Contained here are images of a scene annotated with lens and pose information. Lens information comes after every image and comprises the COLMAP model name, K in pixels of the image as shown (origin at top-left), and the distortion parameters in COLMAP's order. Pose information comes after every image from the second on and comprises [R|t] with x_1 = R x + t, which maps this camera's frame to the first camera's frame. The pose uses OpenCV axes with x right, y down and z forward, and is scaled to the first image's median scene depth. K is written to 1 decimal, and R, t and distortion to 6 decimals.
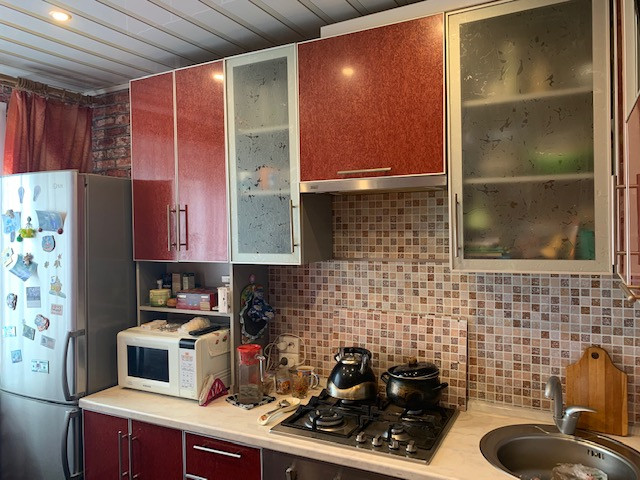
lens RADIAL K [[484.8, 0, 313.2], [0, 484.8, 234.8], [0, 0, 1]] dist [0.055631, -0.075579]
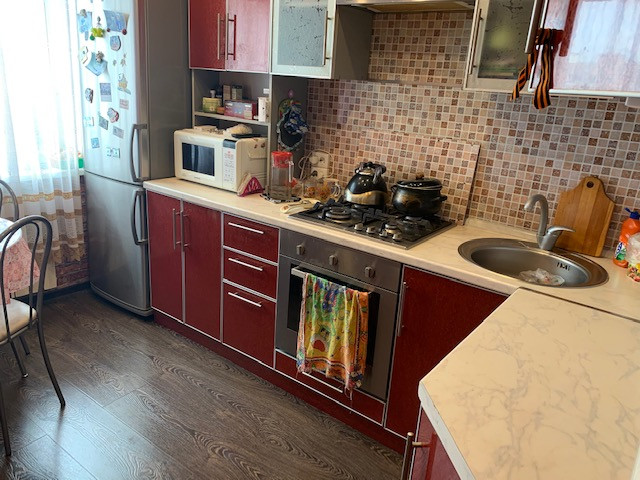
lens RADIAL K [[484.8, 0, 312.5], [0, 484.8, 235.8], [0, 0, 1]] dist [0.055631, -0.075579]
pose [[0.982559, 0.127529, -0.135328, 0.117593], [-0.083008, 0.952042, 0.294493, 0.074699], [0.166394, -0.278123, 0.946023, -0.115930]]
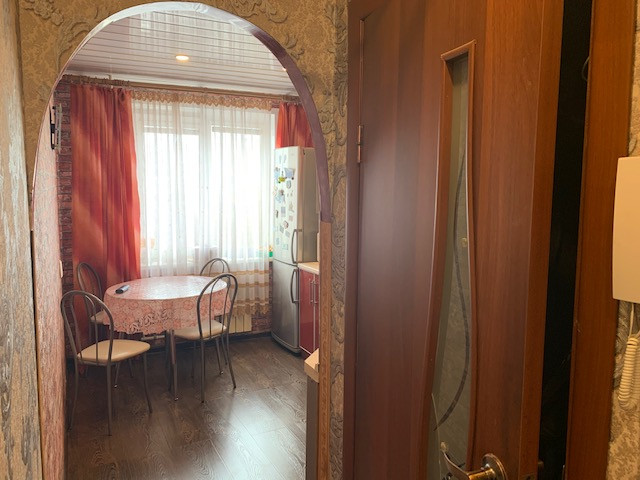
lens RADIAL K [[484.8, 0, 311.4], [0, 484.8, 239.8], [0, 0, 1]] dist [0.055631, -0.075579]
pose [[0.802510, 0.085983, -0.590411, 0.733521], [-0.023966, 0.993408, 0.112097, 0.019525], [0.596157, -0.075809, 0.799281, -0.539067]]
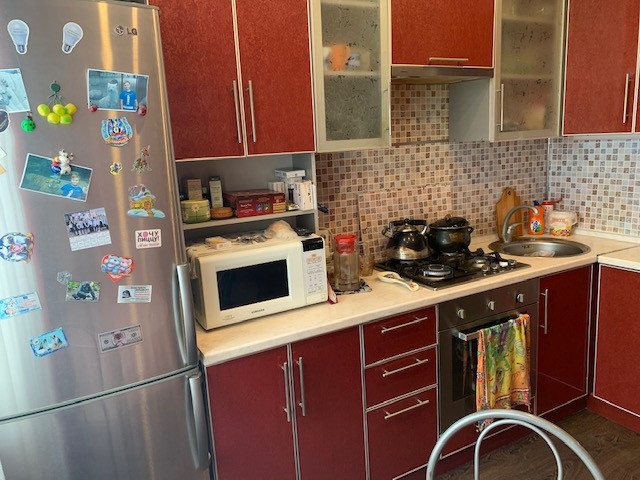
lens RADIAL K [[484.8, 0, 313.4], [0, 484.8, 238.5], [0, 0, 1]] dist [0.055631, -0.075579]
pose [[0.579700, -0.180252, 0.794643, -0.948121], [0.060123, 0.982029, 0.178897, 0.052980], [-0.812609, -0.055930, 0.580120, 0.481623]]
